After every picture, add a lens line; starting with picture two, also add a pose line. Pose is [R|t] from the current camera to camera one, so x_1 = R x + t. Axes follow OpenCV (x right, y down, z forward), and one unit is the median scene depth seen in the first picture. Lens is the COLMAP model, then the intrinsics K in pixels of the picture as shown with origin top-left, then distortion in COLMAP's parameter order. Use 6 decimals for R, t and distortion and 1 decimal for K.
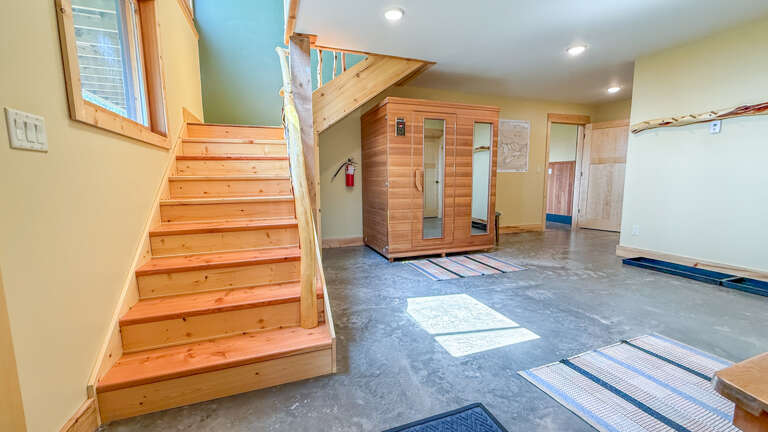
lens RADIAL K [[319.3, 0, 377.7], [0, 319.3, 218.4], [0, 0, 1]] dist [0.001152, 0.000023]
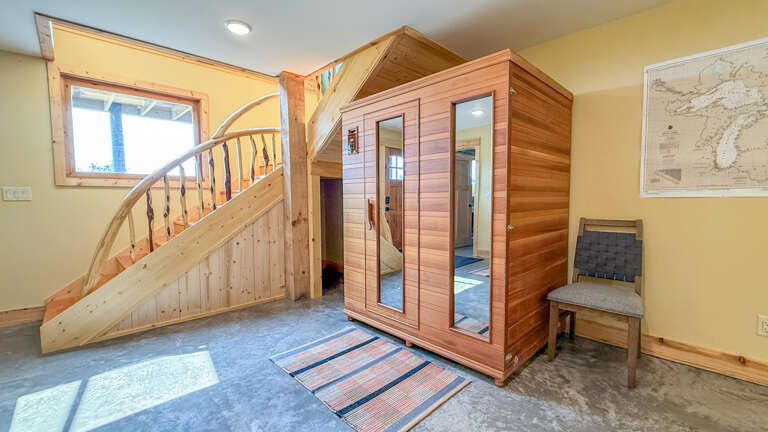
lens RADIAL K [[319.3, 0, 382.6], [0, 319.3, 215.0], [0, 0, 1]] dist [0.001152, 0.000023]
pose [[0.417911, 0.051503, -0.907027, 0.888622], [-0.107832, 0.994146, 0.006766, -0.146905], [0.902066, 0.094979, 0.421019, 0.876775]]
